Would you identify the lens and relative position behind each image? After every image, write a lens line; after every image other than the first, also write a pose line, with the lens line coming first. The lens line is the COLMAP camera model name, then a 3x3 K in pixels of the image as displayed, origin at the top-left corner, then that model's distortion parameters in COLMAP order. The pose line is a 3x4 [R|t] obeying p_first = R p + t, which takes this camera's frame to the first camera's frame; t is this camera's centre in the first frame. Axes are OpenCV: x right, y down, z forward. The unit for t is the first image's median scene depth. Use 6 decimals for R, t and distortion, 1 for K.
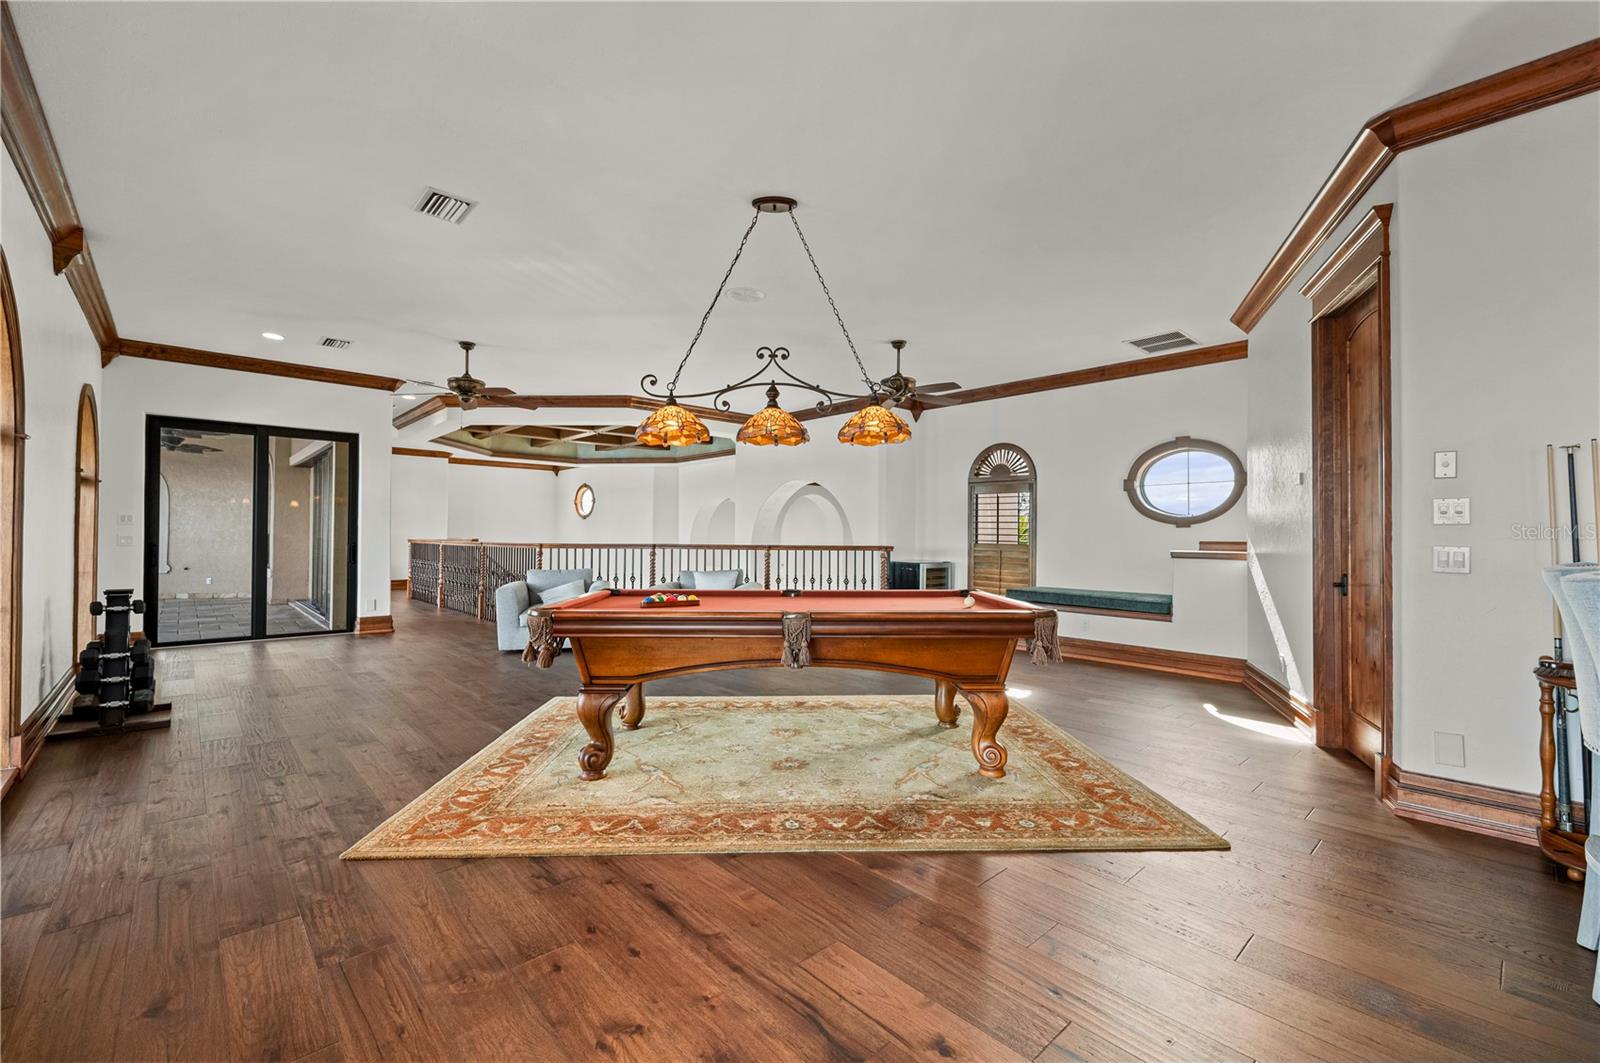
lens RADIAL K [[680.7, 0, 789.4], [0, 680.7, 528.5], [0, 0, 1]] dist [0.004251, -0.000232]
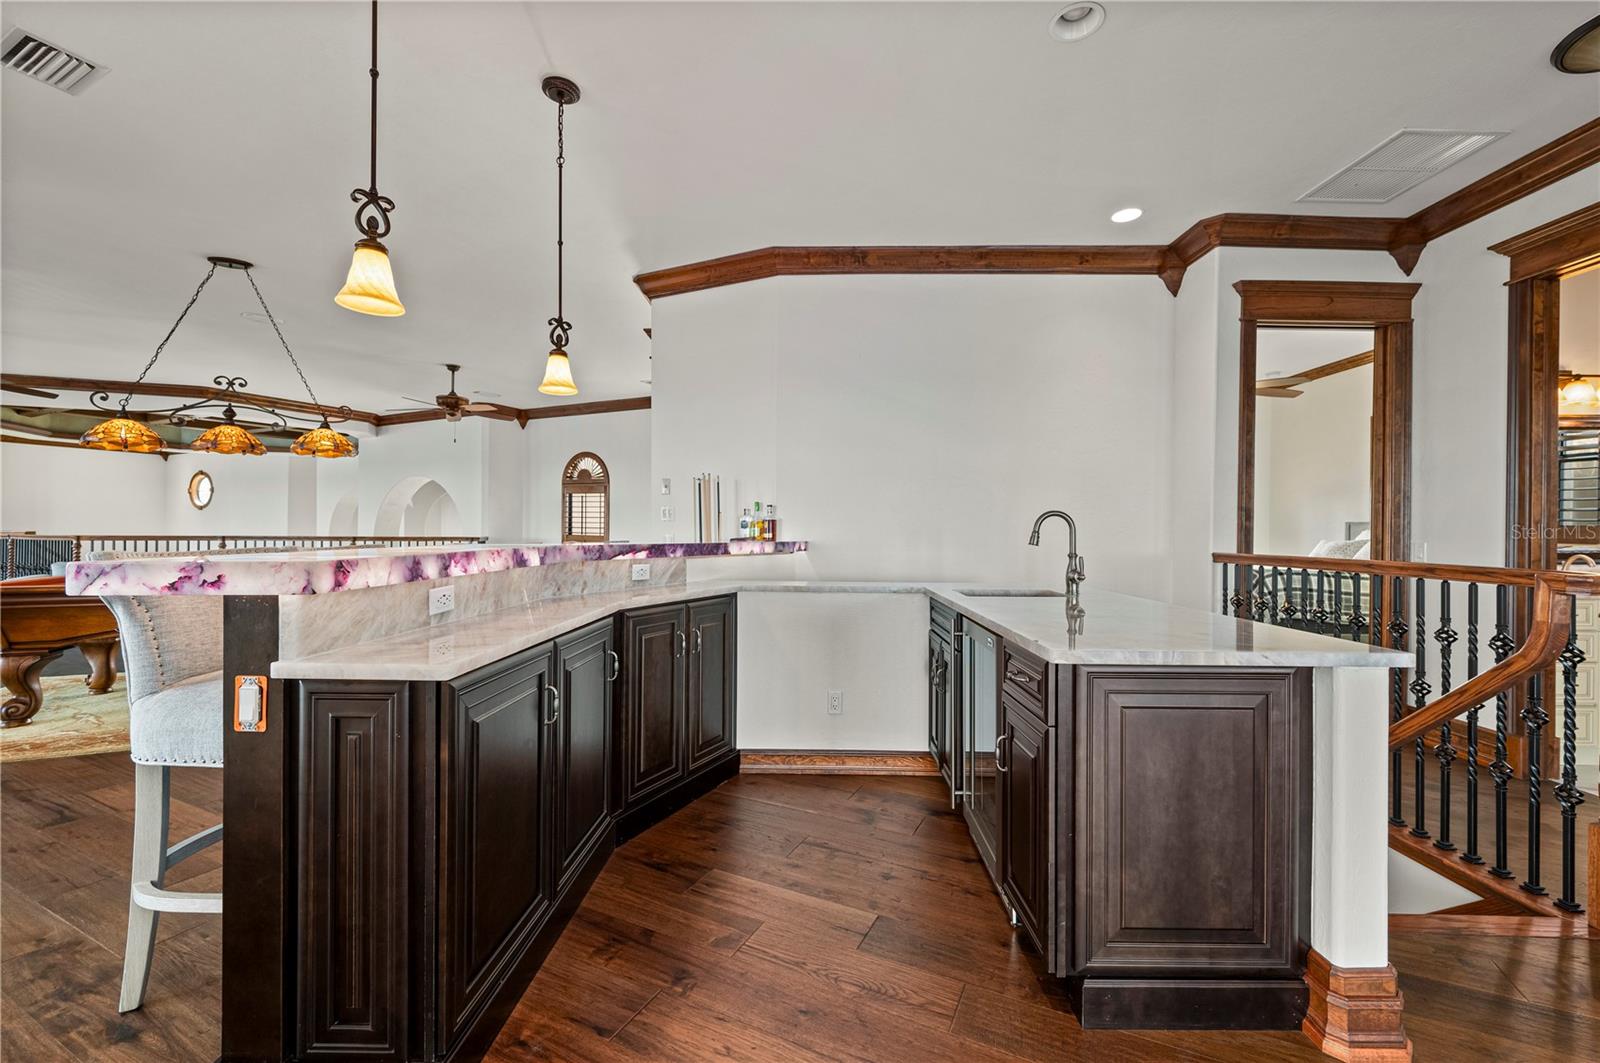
lens RADIAL K [[680.7, 0, 813.5], [0, 680.7, 527.8], [0, 0, 1]] dist [0.004251, -0.000232]
pose [[0.933441, 0.002599, 0.358722, 0.261987], [-0.005380, 0.999963, 0.006753, -0.000984], [-0.358691, -0.008233, 0.933420, -0.279359]]
